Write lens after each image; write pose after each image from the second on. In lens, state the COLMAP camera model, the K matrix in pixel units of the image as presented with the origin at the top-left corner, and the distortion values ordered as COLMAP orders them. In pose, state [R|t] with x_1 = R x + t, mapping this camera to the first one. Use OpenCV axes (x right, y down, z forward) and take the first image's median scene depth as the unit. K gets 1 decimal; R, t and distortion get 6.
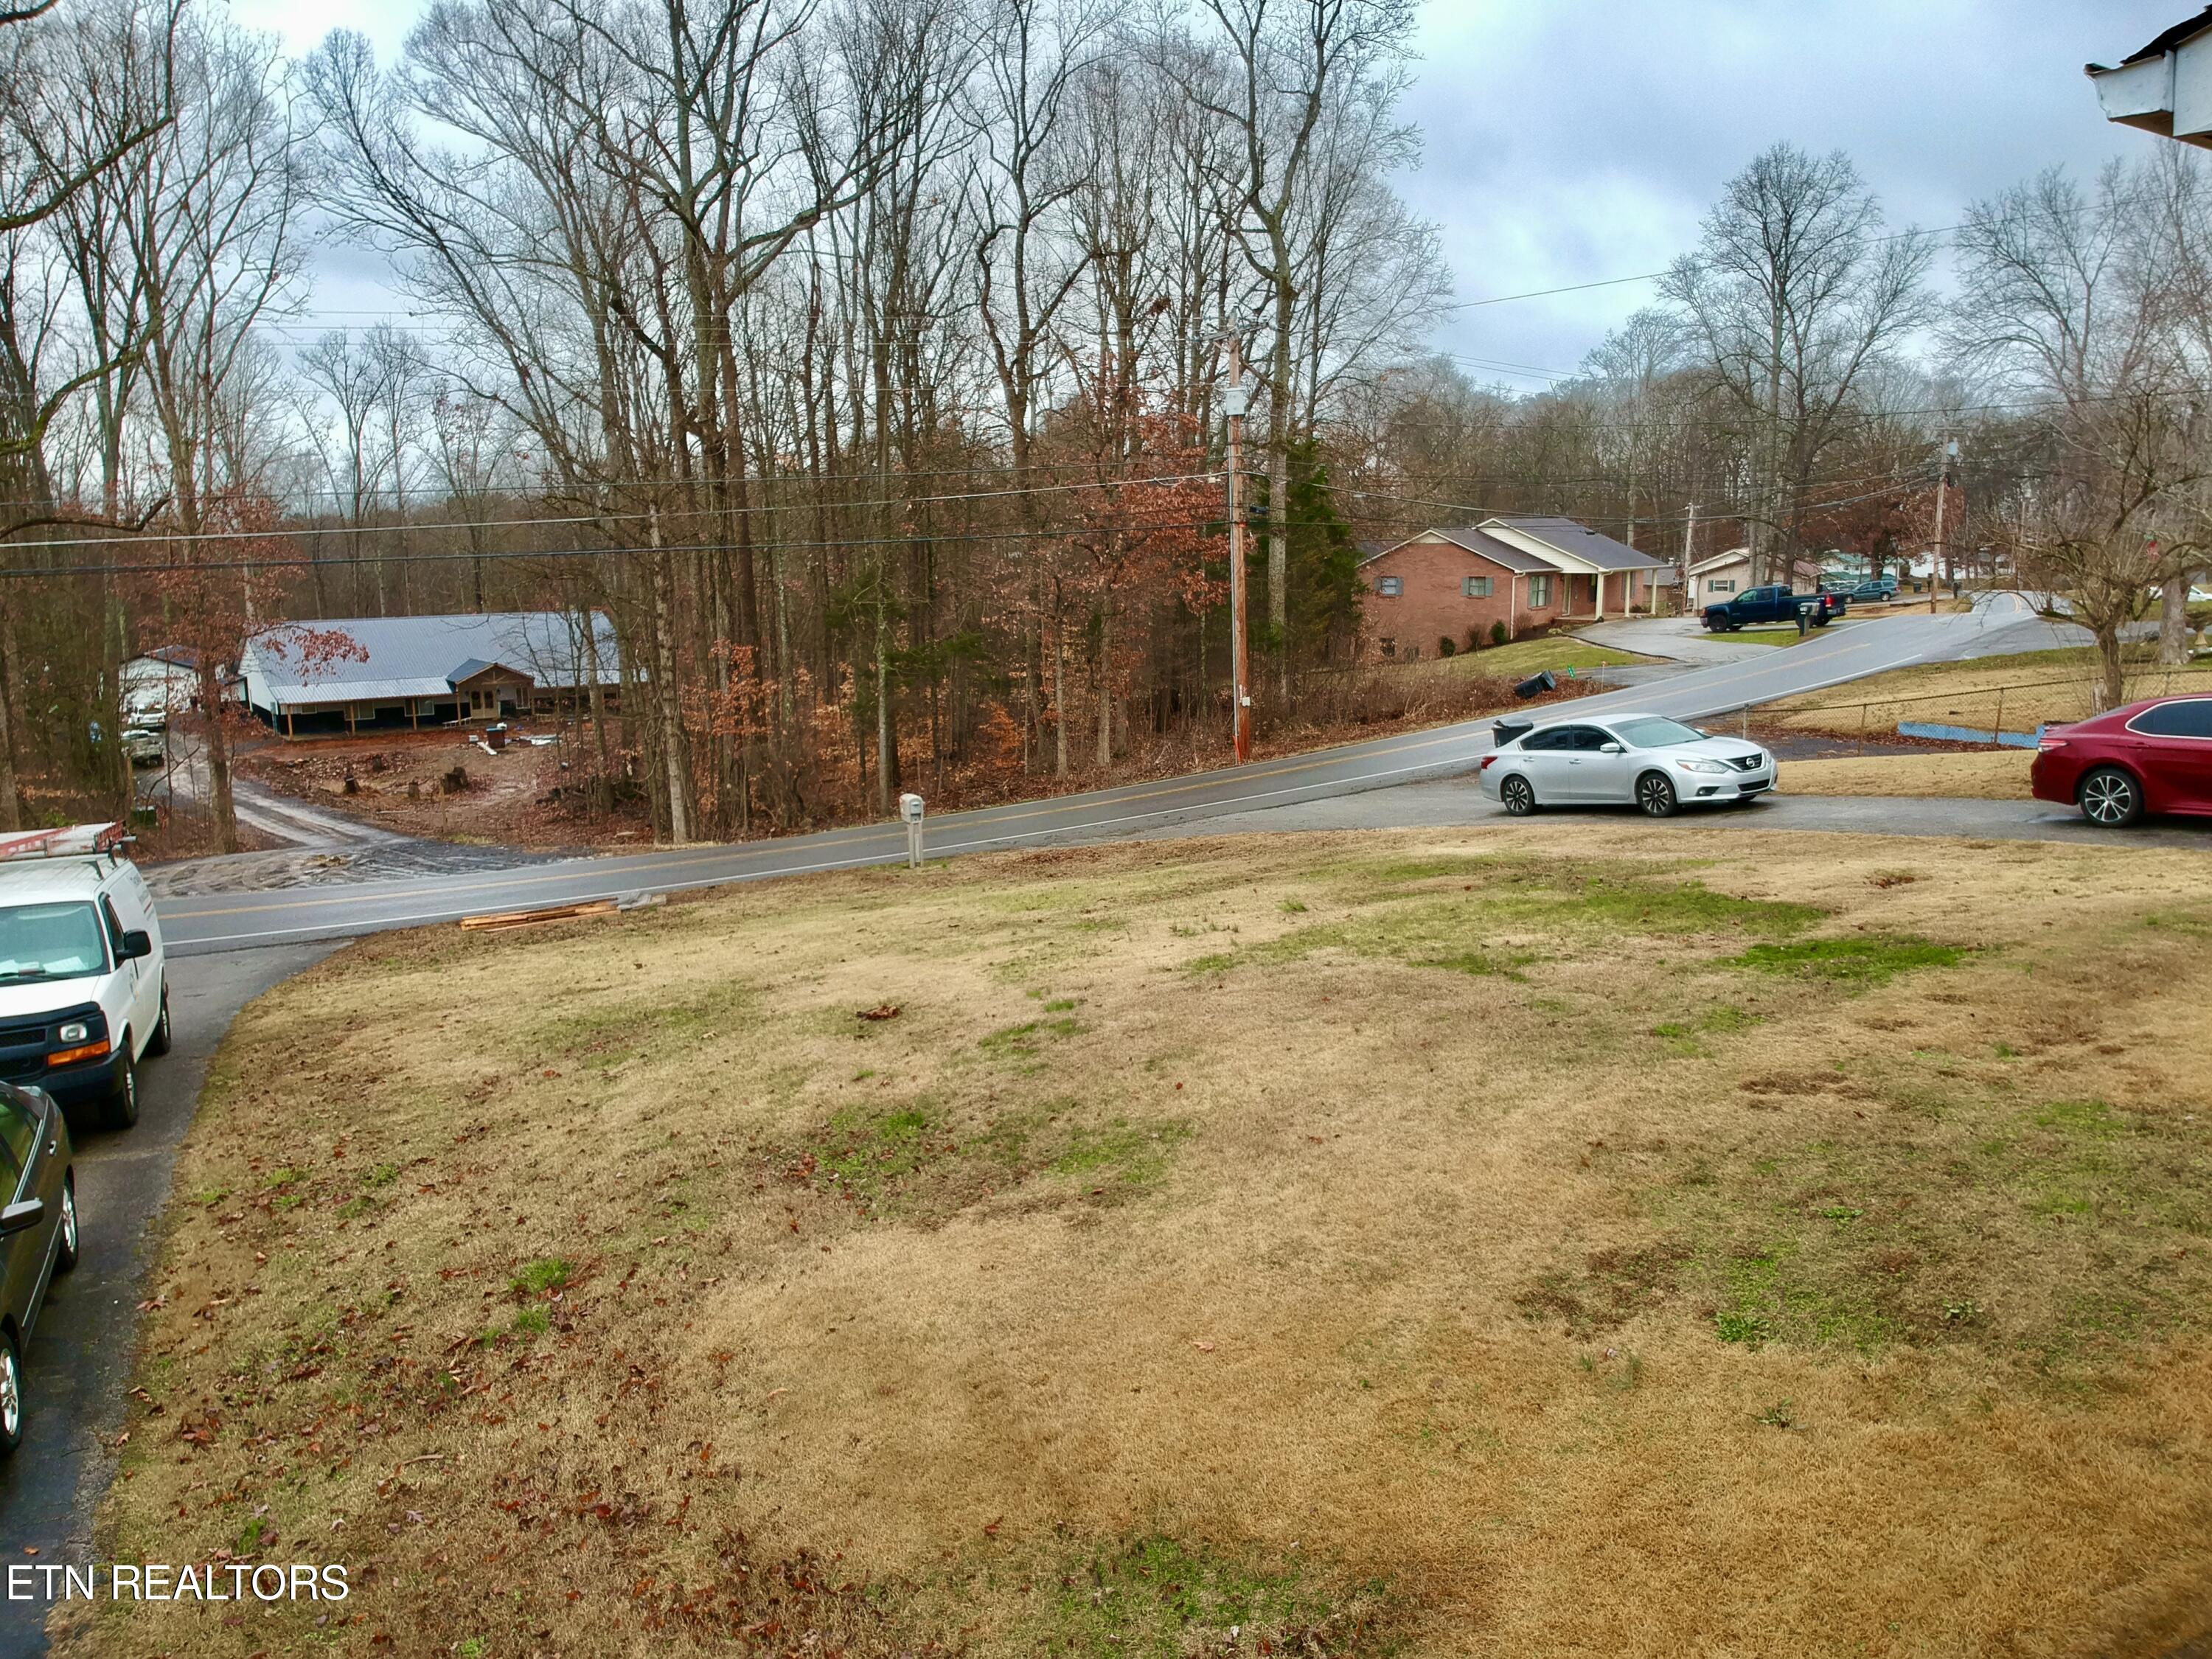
lens RADIAL K [[1624.4, 0, 1117.5], [0, 1624.4, 821.2], [0, 0, 1]] dist [0.119399, -0.190701]
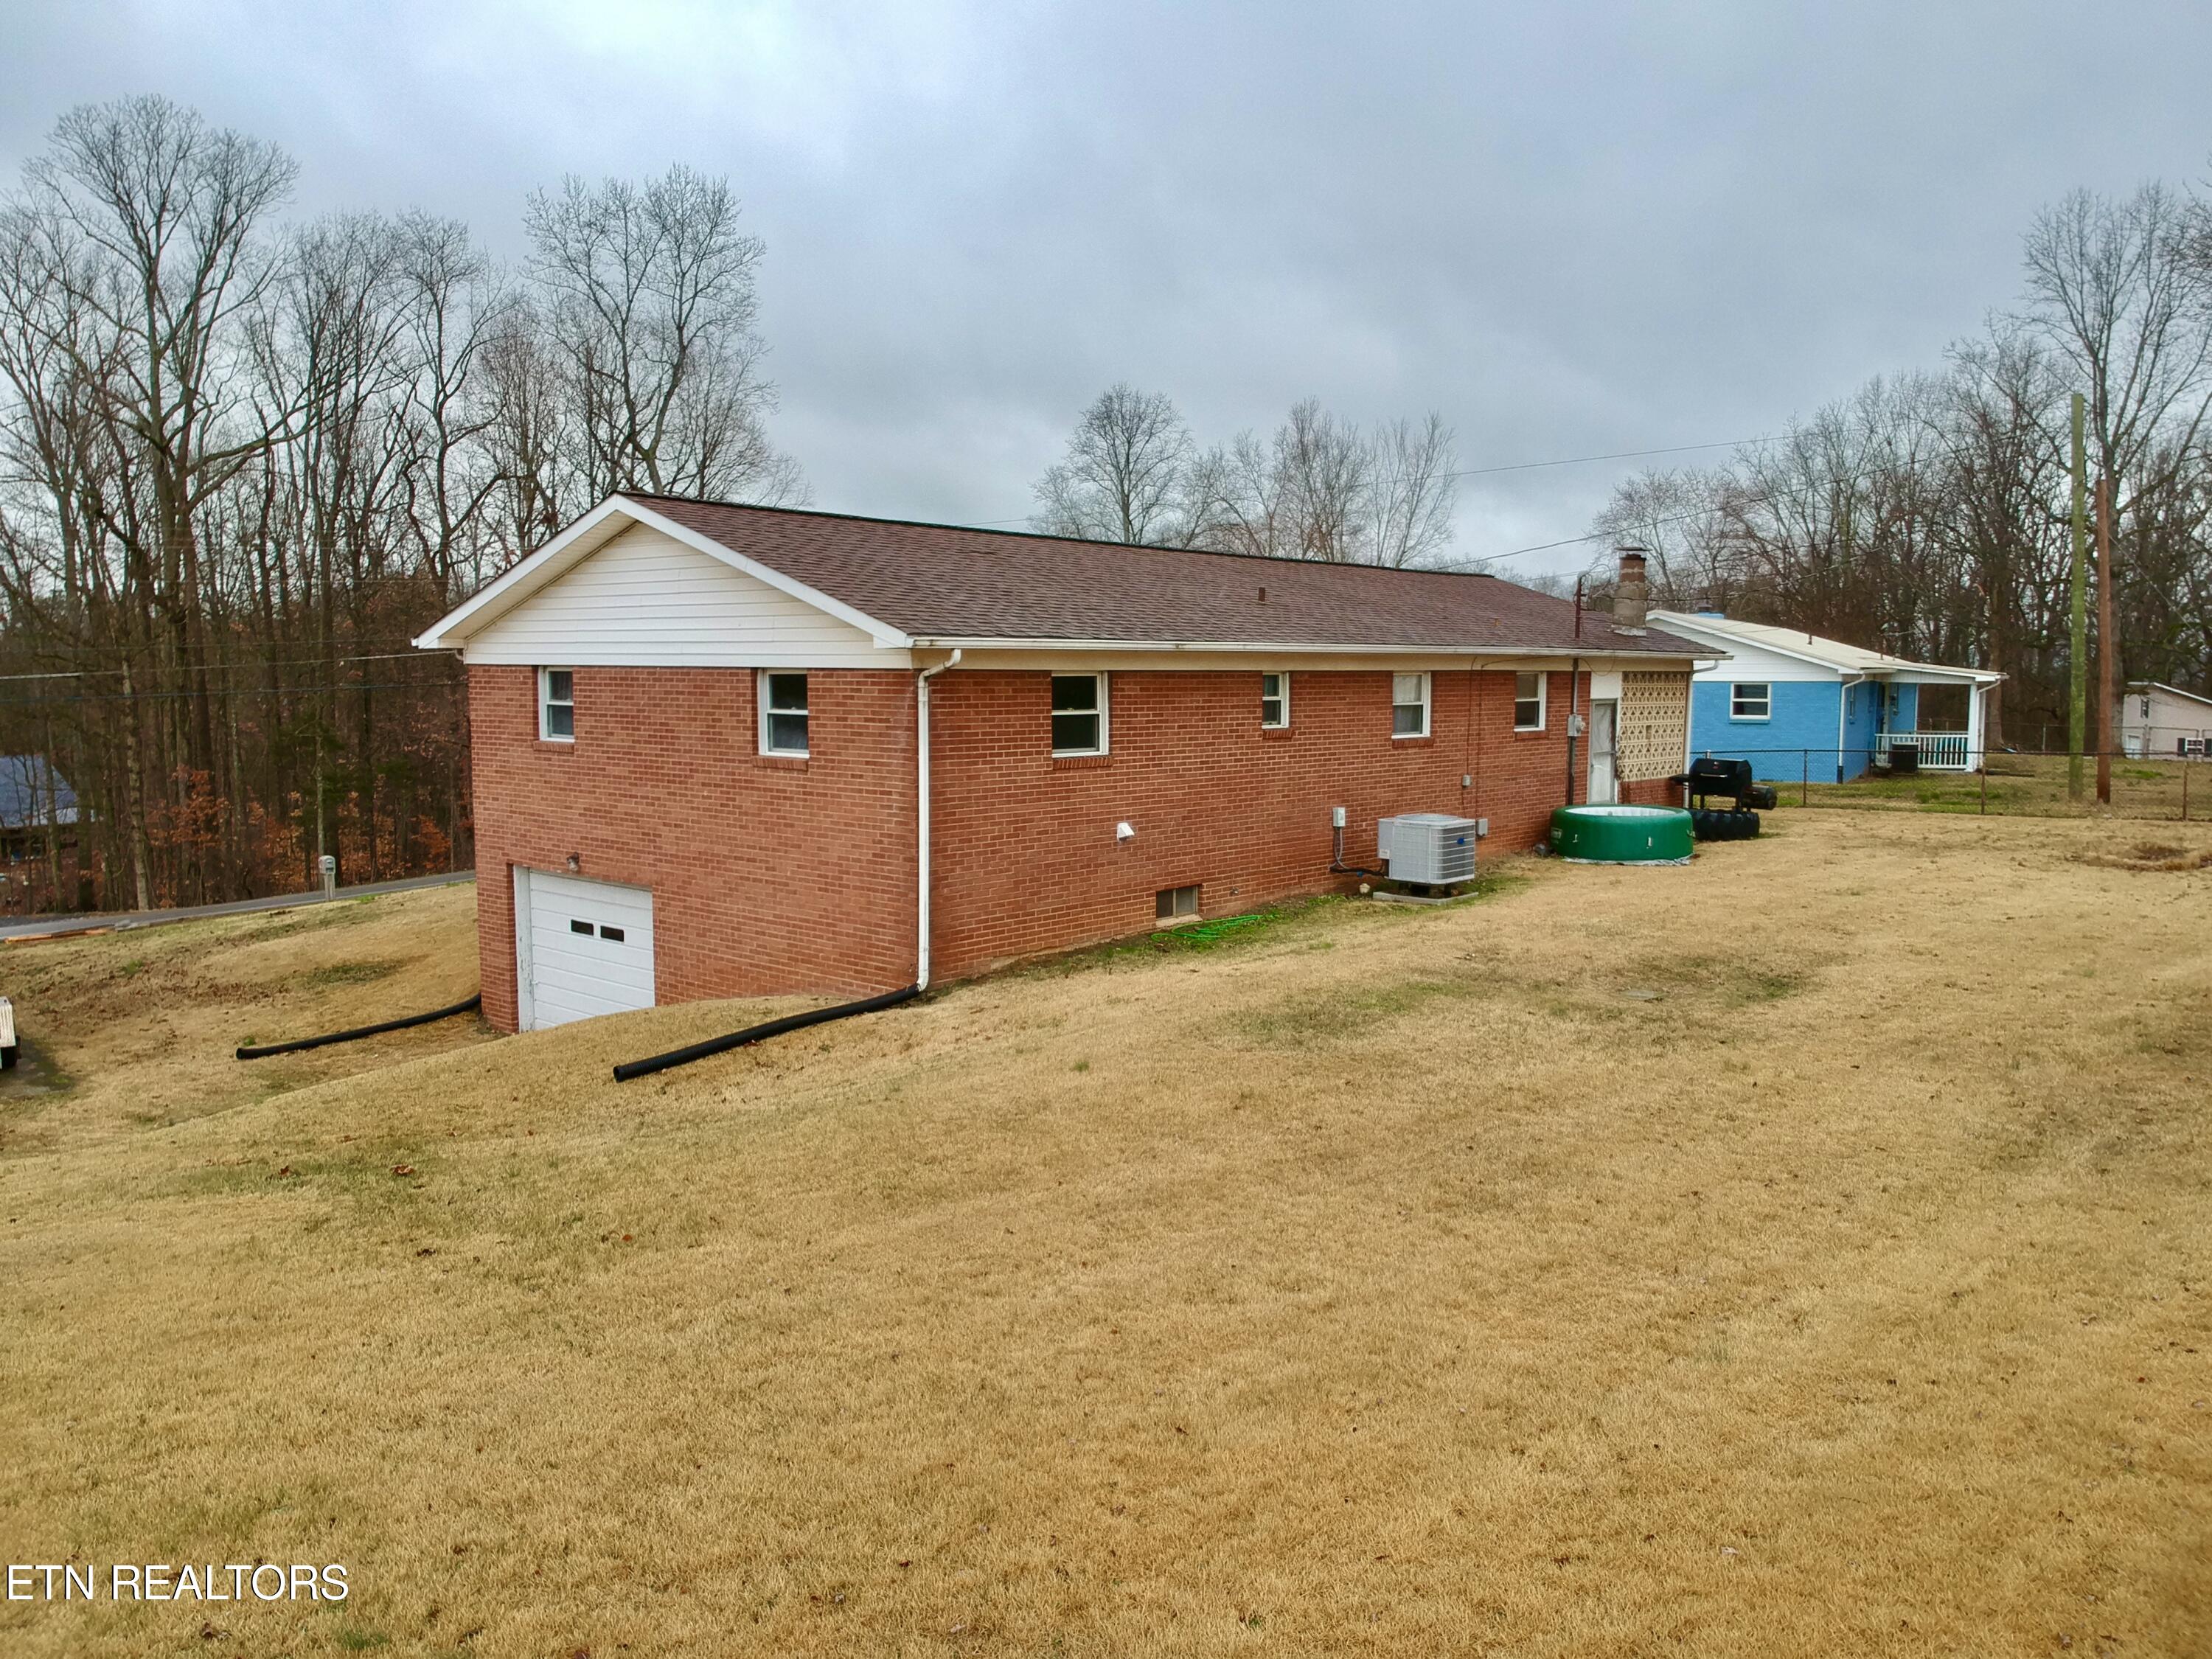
lens RADIAL K [[1634.8, 0, 1106.0], [0, 1634.8, 829.5], [0, 0, 1]] dist [0.056855, -0.107312]
pose [[0.960489, -0.017048, 0.277795, 0.079044], [0.040515, 0.996054, -0.078956, 0.058903], [-0.275353, 0.087092, 0.957390, -0.360451]]
